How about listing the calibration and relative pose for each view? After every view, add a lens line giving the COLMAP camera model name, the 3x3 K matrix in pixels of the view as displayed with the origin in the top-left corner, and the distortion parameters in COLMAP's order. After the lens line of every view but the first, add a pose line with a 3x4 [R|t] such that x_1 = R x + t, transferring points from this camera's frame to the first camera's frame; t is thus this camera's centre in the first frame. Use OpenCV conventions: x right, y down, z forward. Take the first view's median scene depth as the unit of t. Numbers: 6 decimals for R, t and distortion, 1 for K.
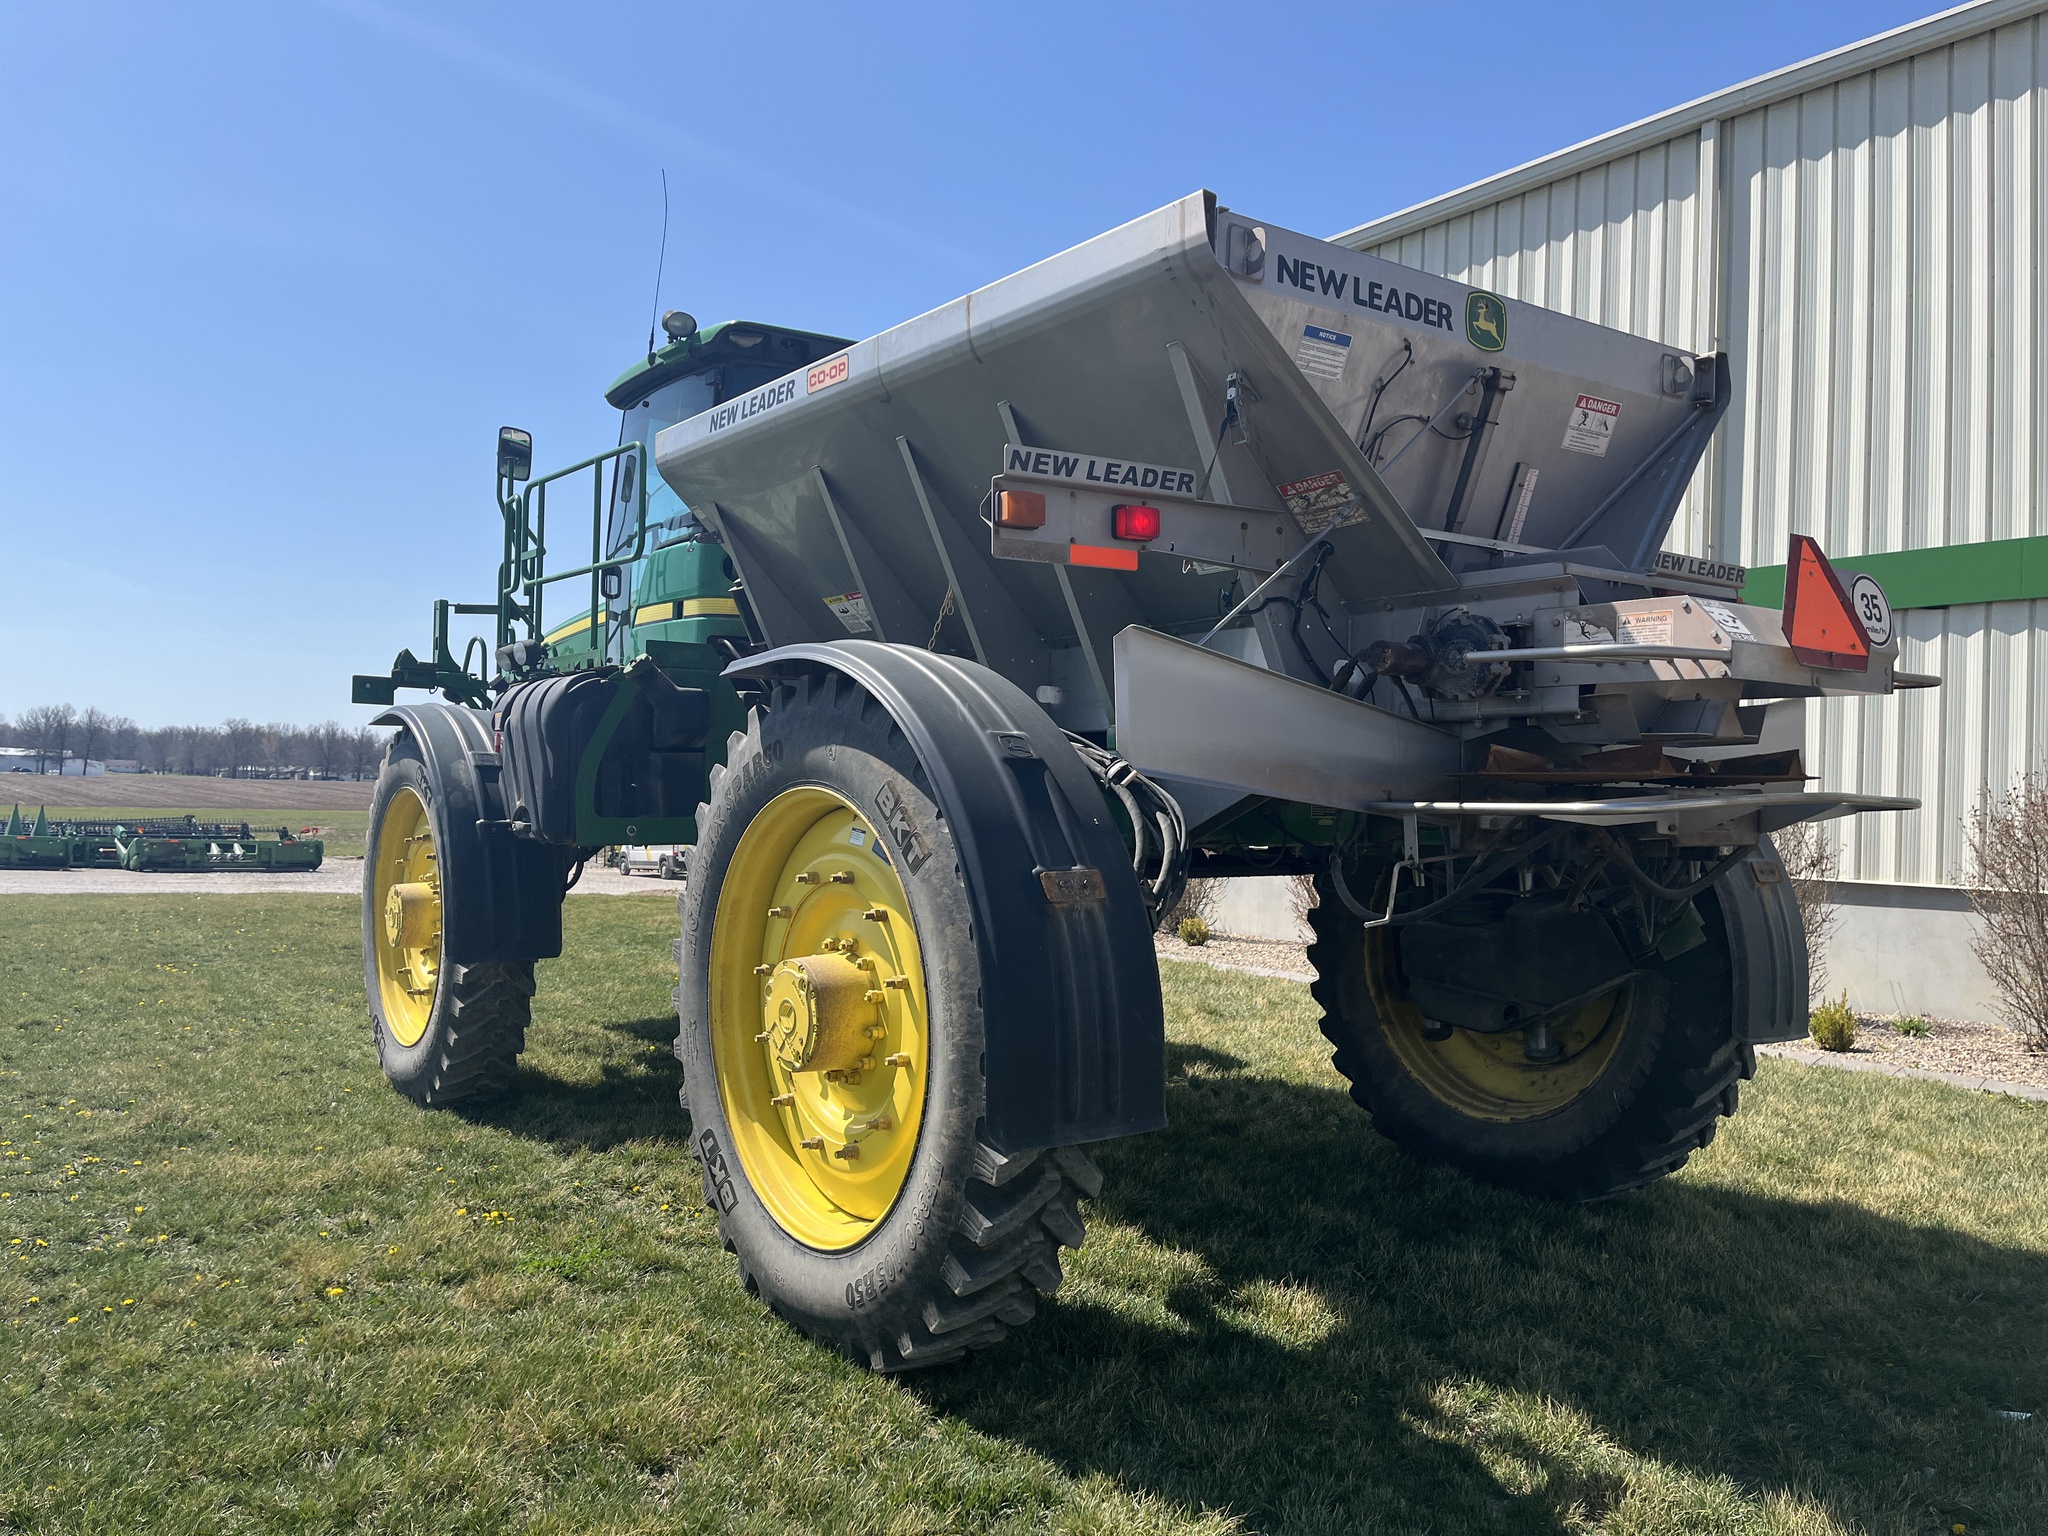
lens RADIAL K [[1557.0, 0, 1019.9], [0, 1557.0, 776.2], [0, 0, 1]] dist [0.063118, -0.078962]
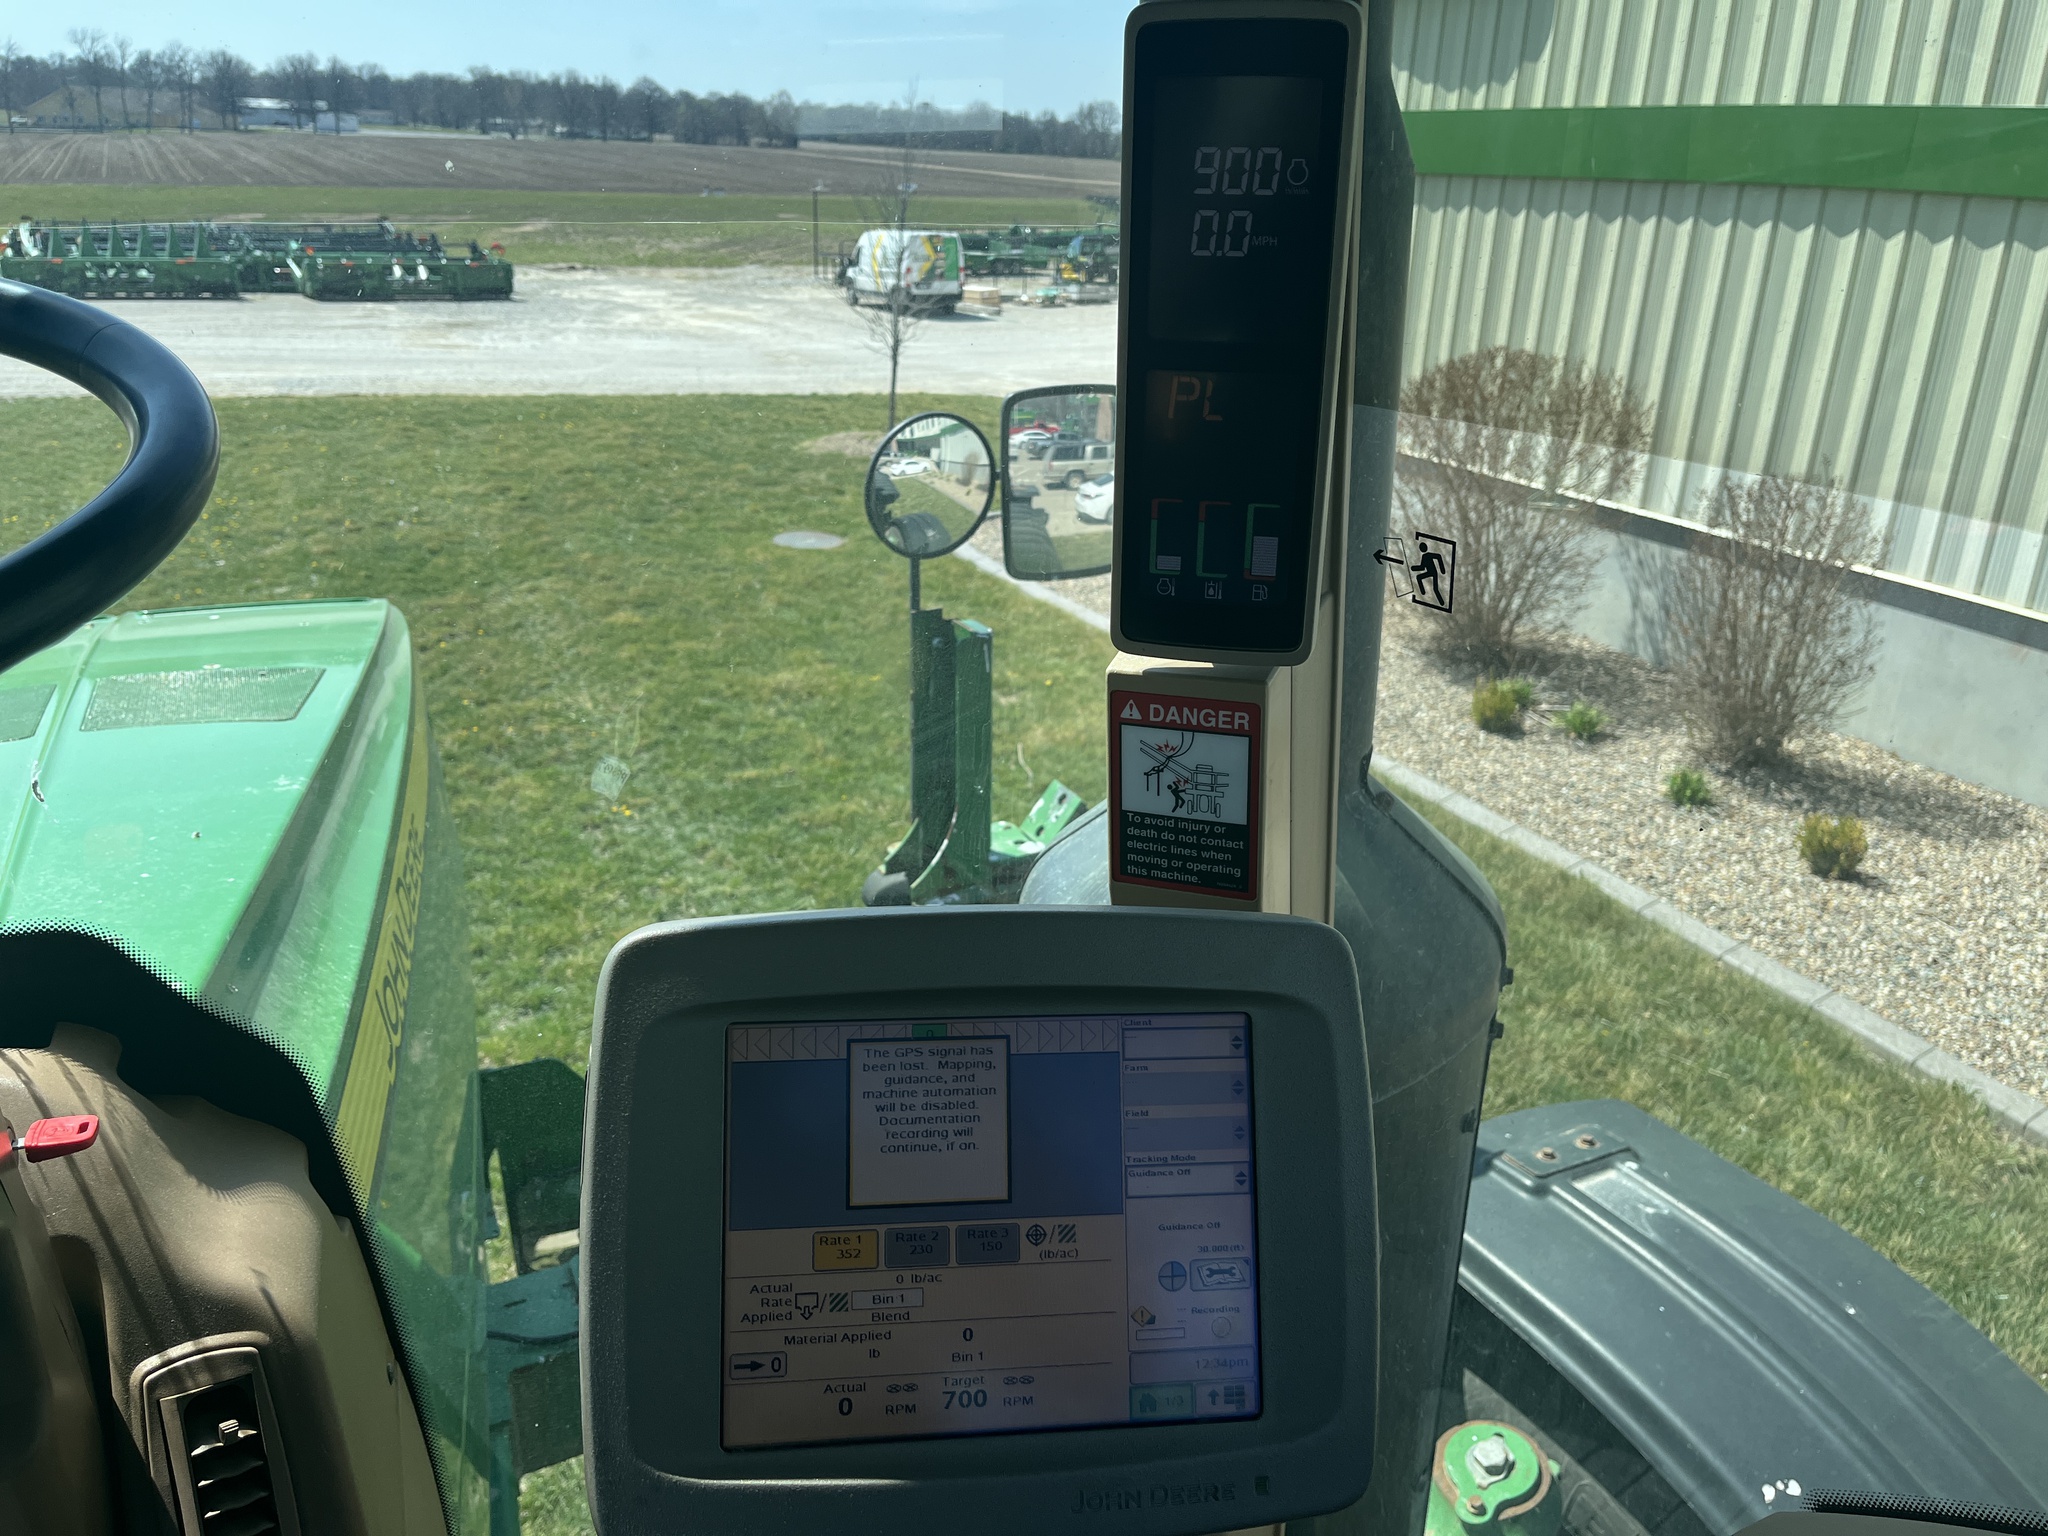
lens RADIAL K [[1557.0, 0, 1032.7], [0, 1557.0, 770.1], [0, 0, 1]] dist [0.063118, -0.078962]
pose [[0.987589, 0.060936, -0.144759, -0.177333], [-0.001456, 0.925183, 0.379519, -0.316751], [0.157055, -0.374598, 0.913789, 1.568972]]
